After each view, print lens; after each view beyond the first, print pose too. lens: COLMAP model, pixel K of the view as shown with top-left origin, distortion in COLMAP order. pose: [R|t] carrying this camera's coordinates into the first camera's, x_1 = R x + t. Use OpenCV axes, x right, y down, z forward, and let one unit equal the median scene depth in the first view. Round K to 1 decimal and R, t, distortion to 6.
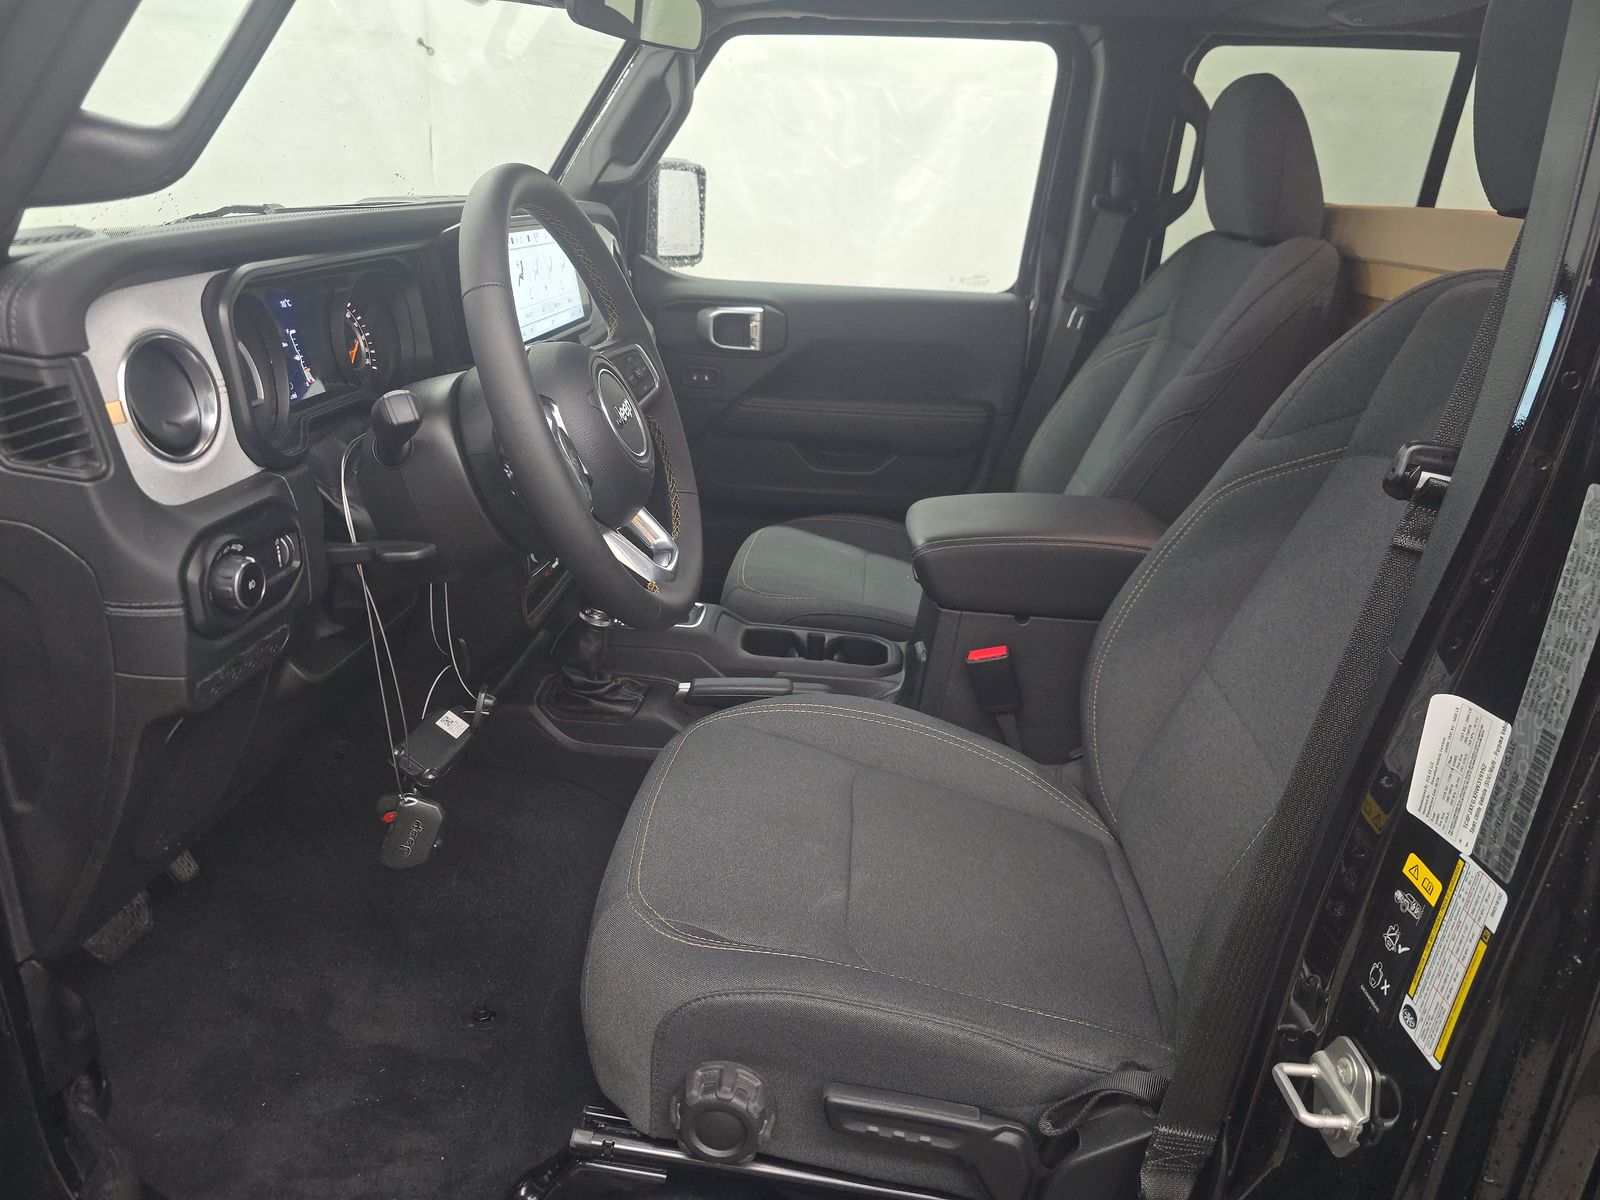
lens RADIAL K [[1083.6, 0, 803.3], [0, 1083.6, 606.6], [0, 0, 1]] dist [0.035327, -0.033162]
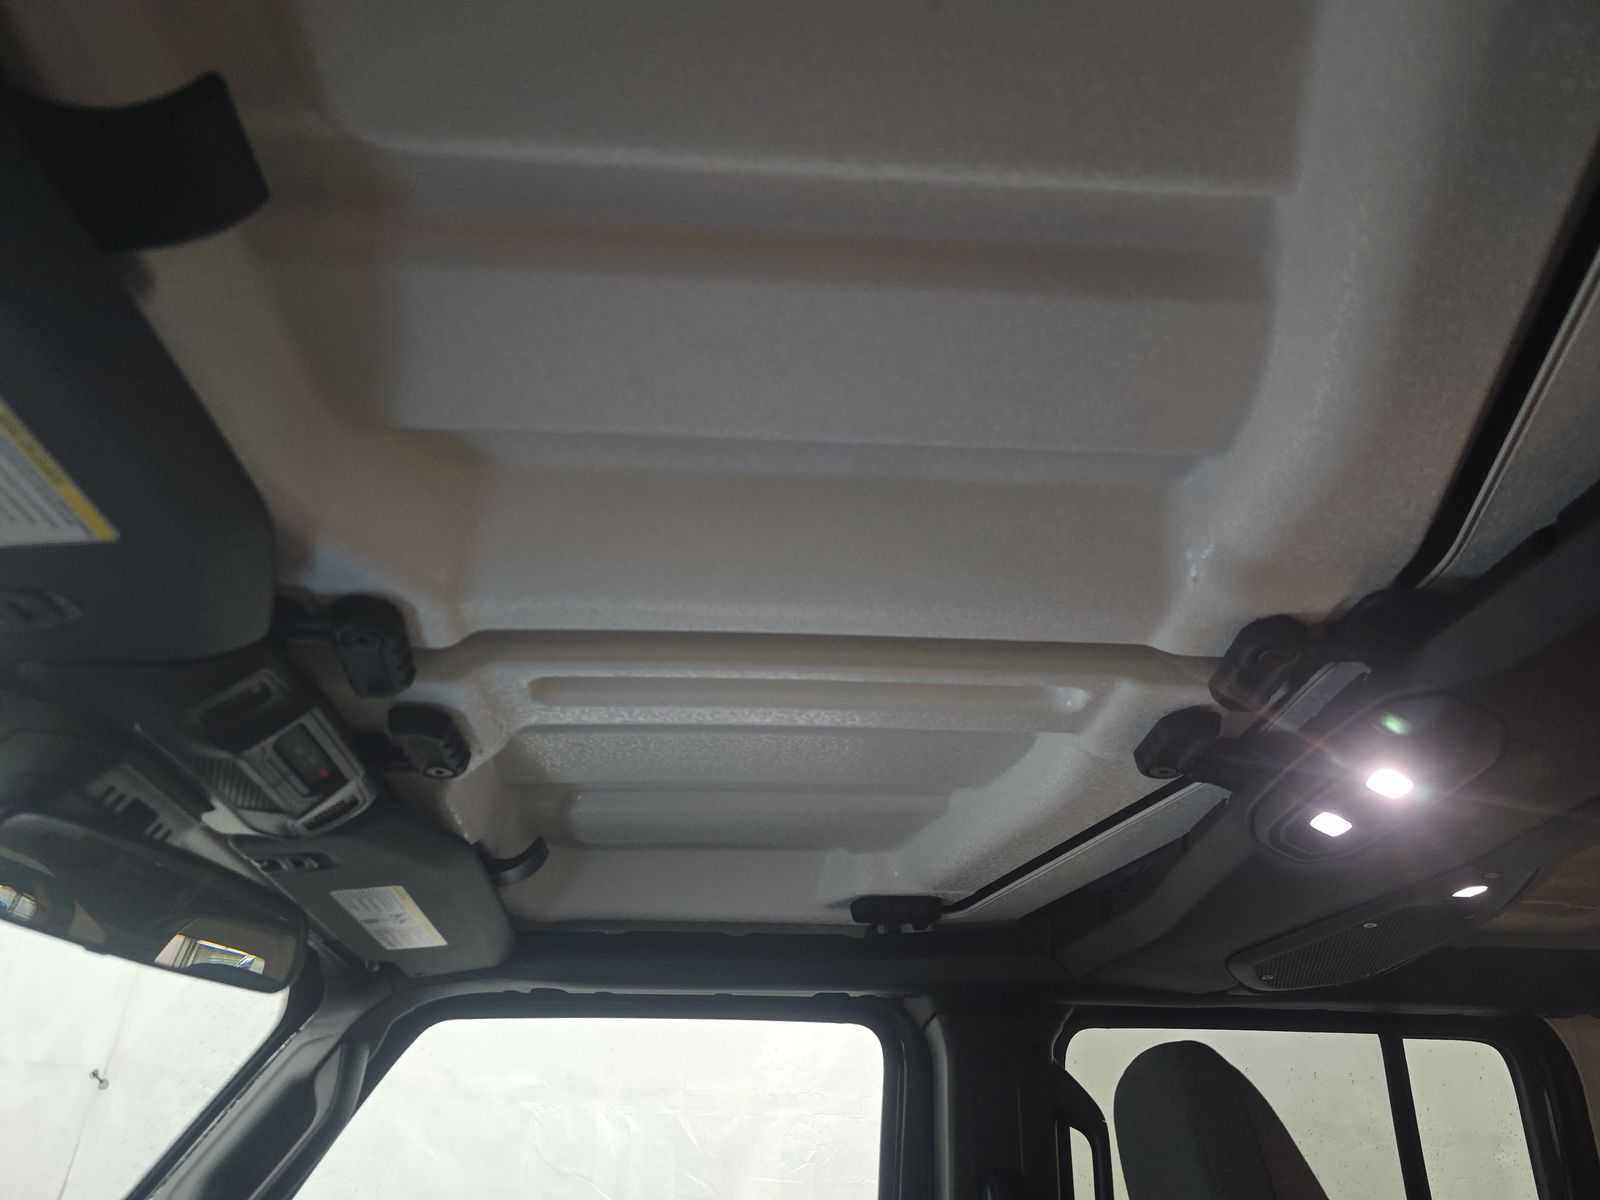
lens RADIAL K [[1083.6, 0, 803.3], [0, 1083.6, 606.6], [0, 0, 1]] dist [0.035327, -0.033162]
pose [[0.989303, 0.041994, 0.139701, 0.062961], [0.083143, 0.624571, -0.776530, -0.115200], [-0.119862, 0.779838, 0.614398, 0.315088]]
